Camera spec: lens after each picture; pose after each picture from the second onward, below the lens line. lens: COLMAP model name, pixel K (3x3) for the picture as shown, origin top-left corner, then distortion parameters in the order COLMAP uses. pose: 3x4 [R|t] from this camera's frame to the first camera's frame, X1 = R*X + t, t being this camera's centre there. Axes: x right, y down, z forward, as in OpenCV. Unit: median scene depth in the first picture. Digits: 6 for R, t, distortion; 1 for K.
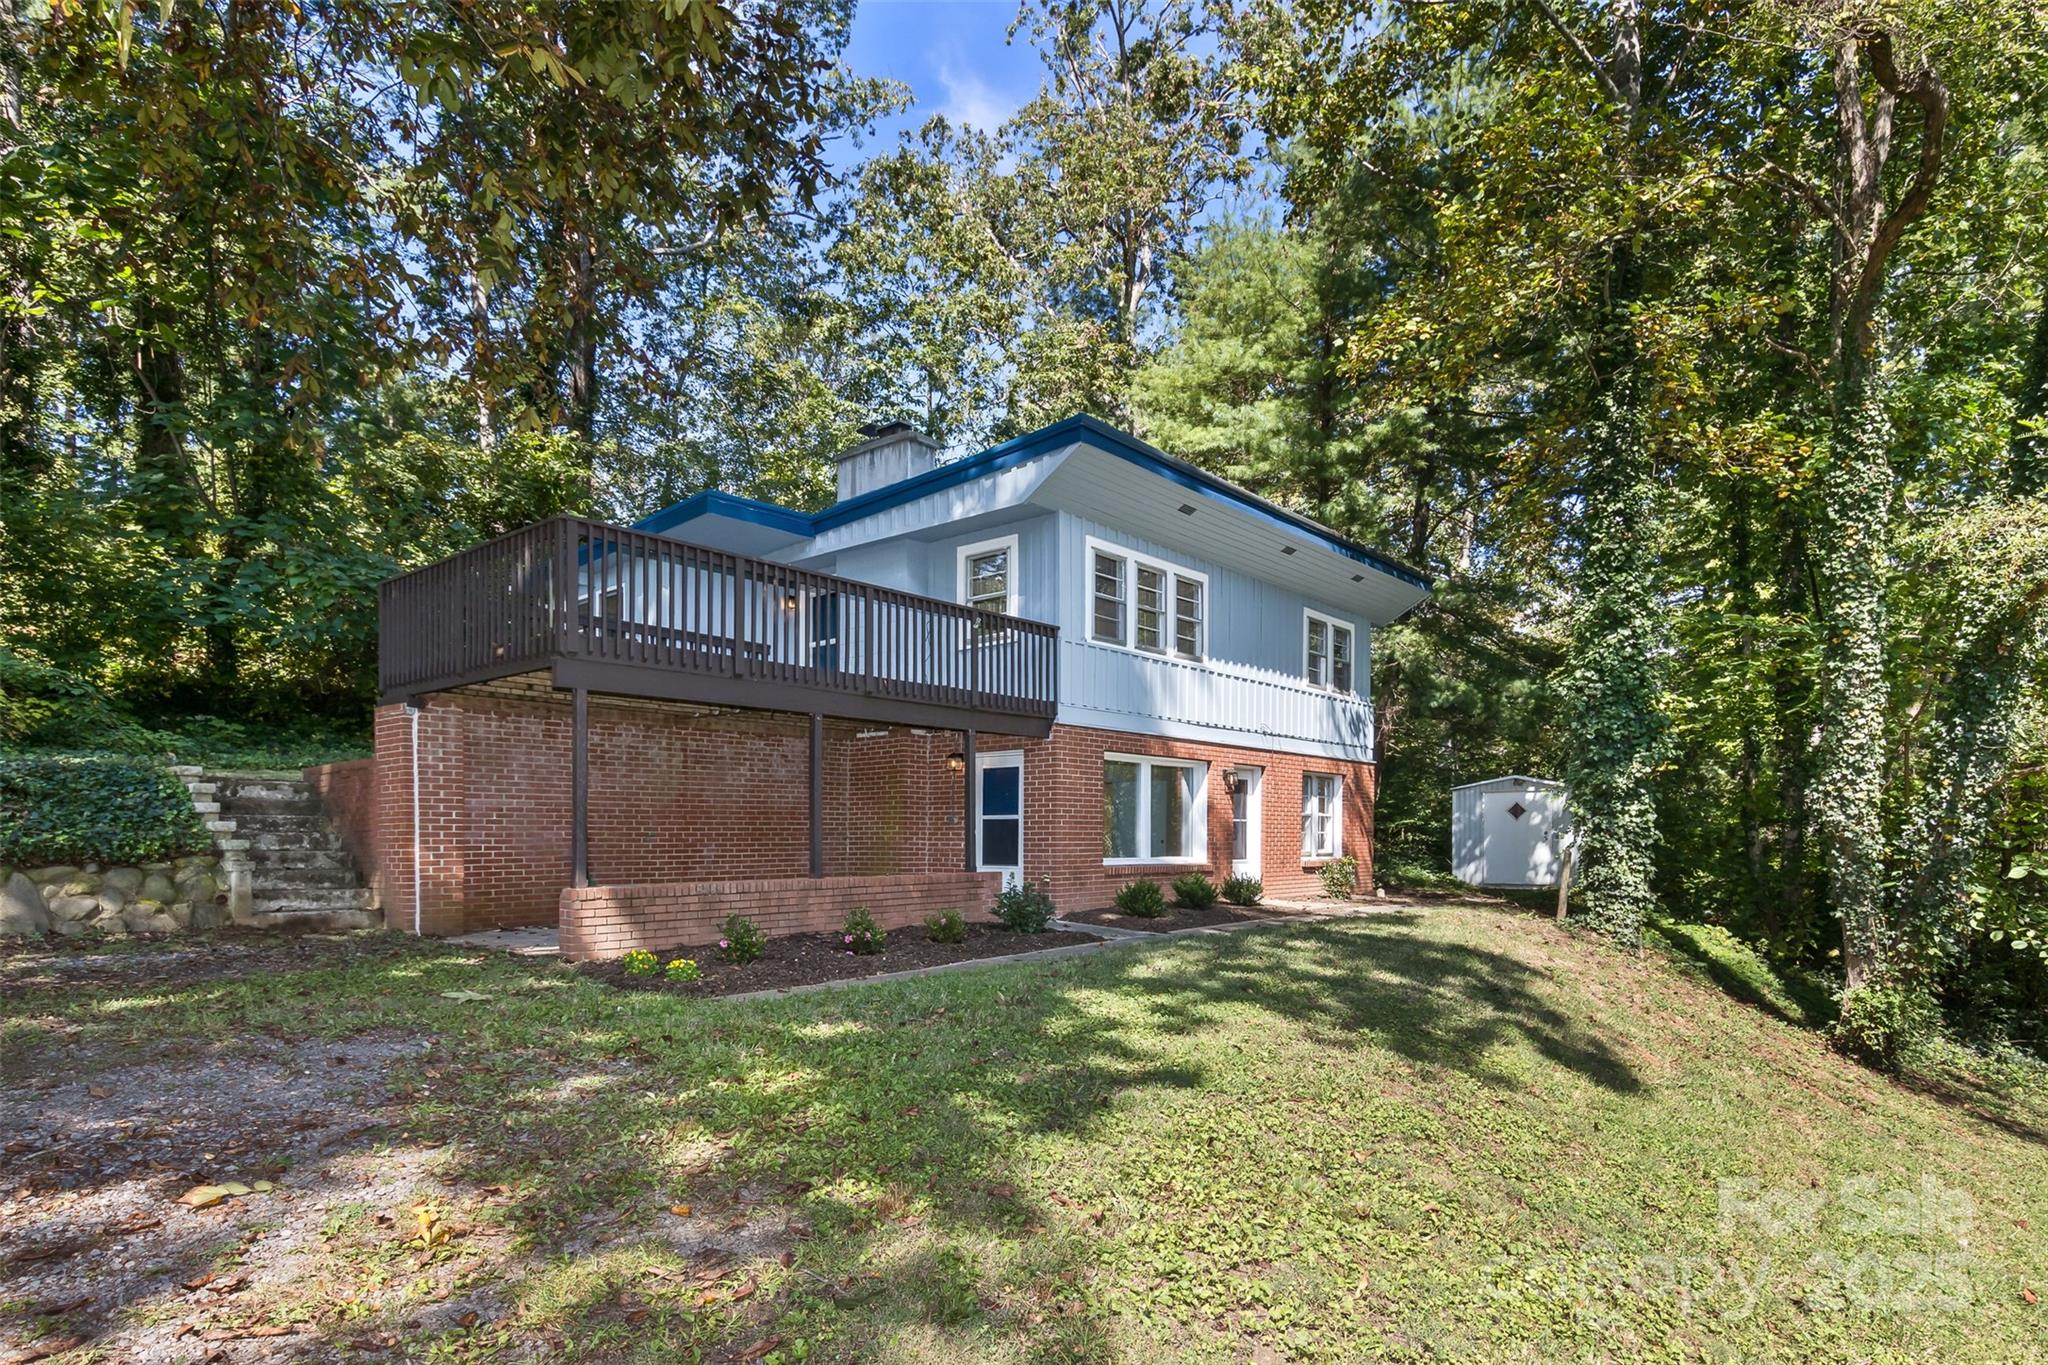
lens RADIAL K [[1031.3, 0, 1026.1], [0, 1031.3, 674.4], [0, 0, 1]] dist [-0.000081, 0.000730]
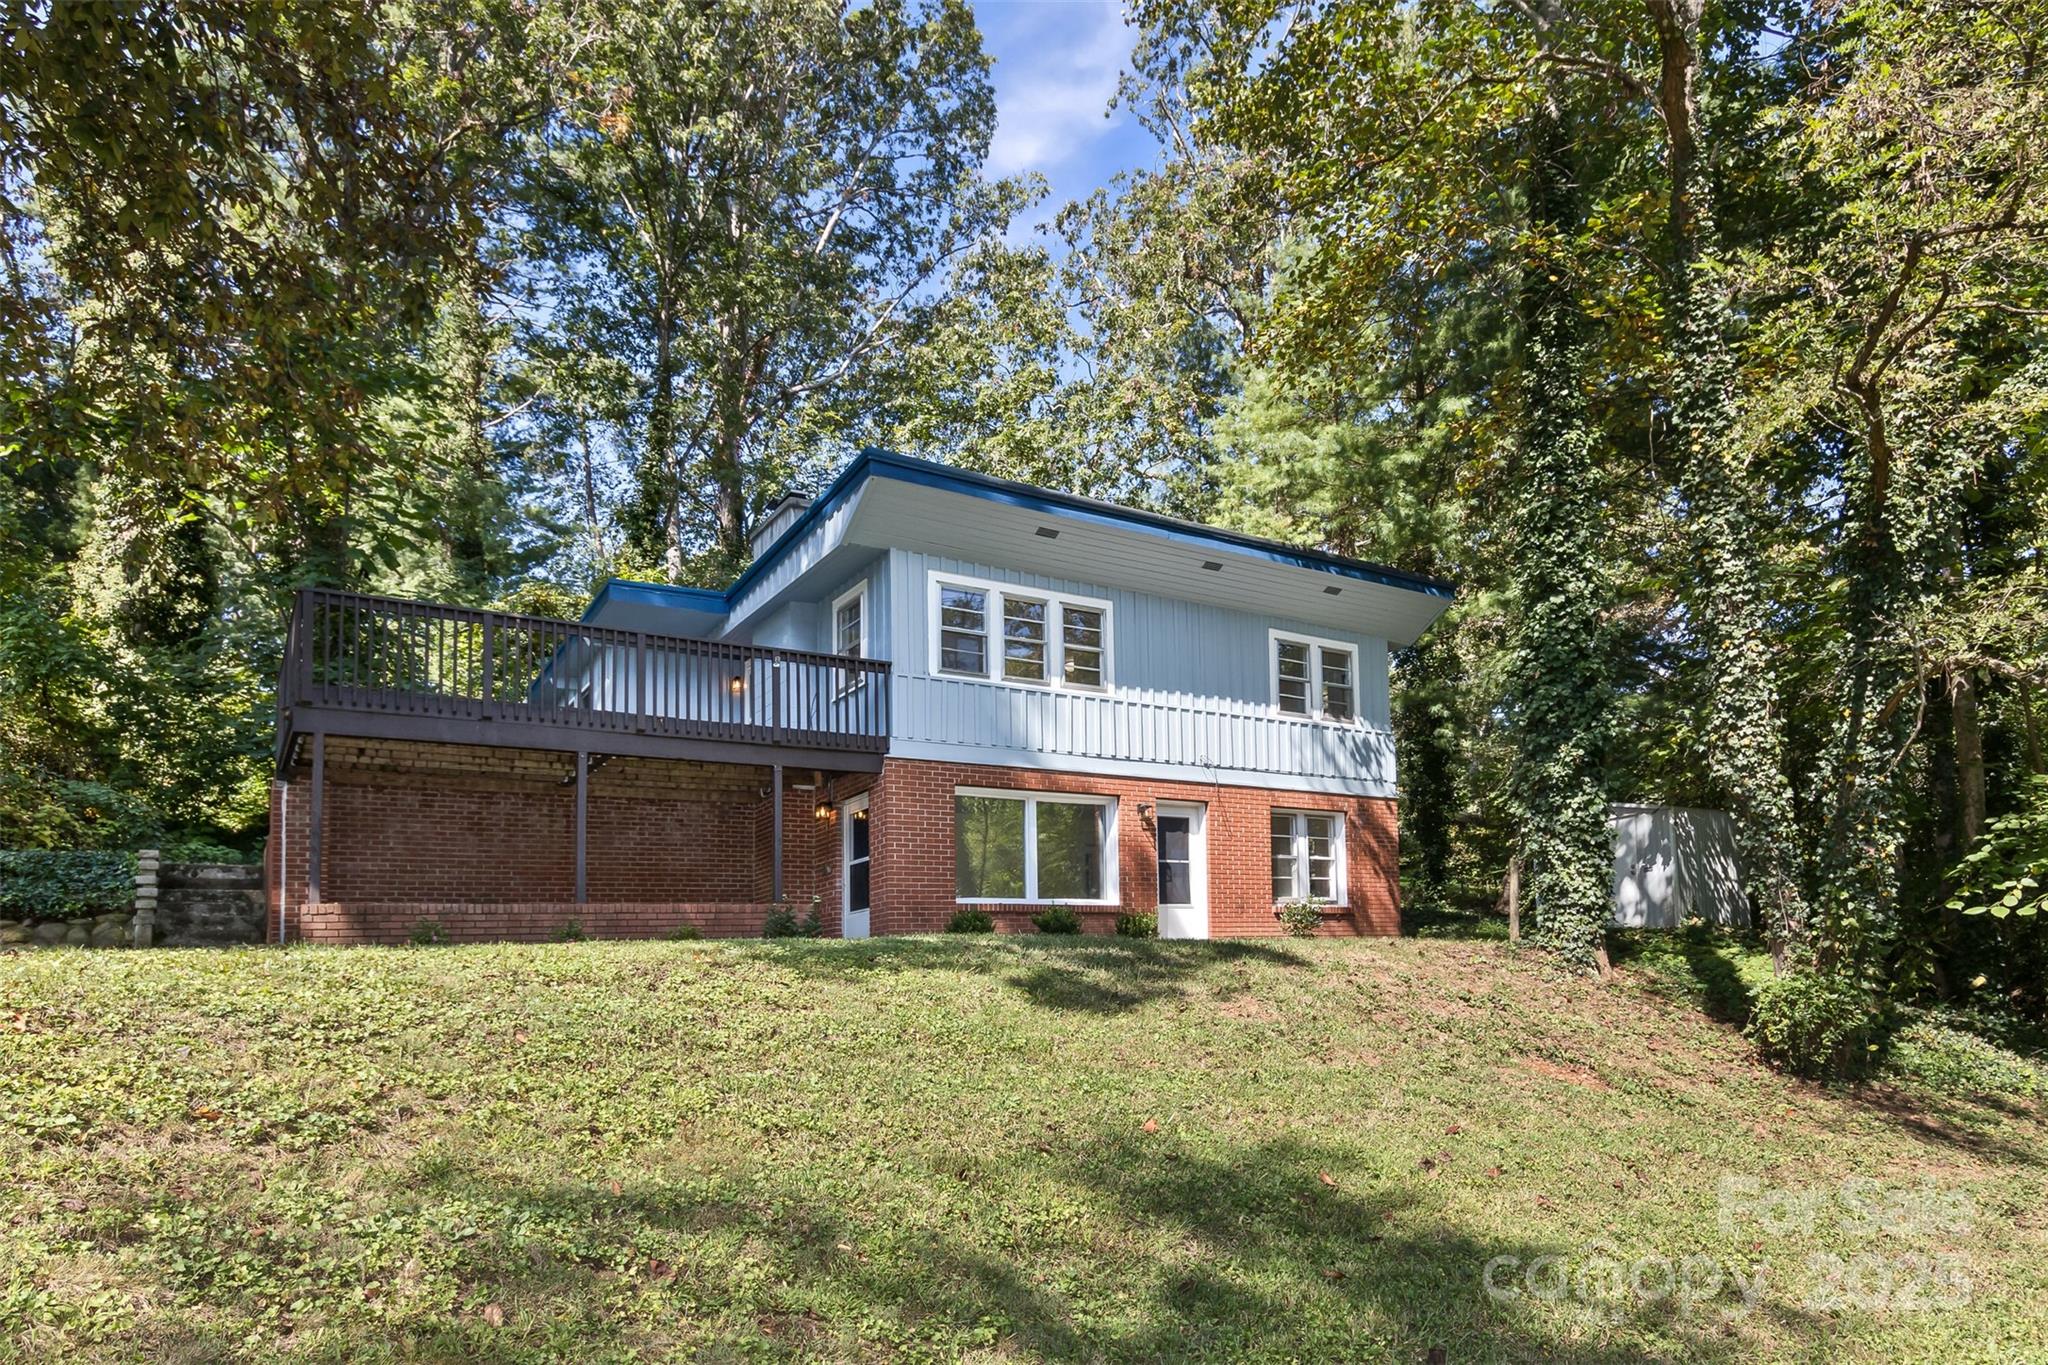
lens RADIAL K [[1140.0, 0, 1023.4], [0, 1140.0, 698.6], [0, 0, 1]] dist [0.004984, -0.000778]
pose [[0.963330, -0.107720, -0.245746, 0.391137], [0.085005, 0.991221, -0.101268, 0.103263], [0.254497, 0.076664, 0.964030, -0.025707]]
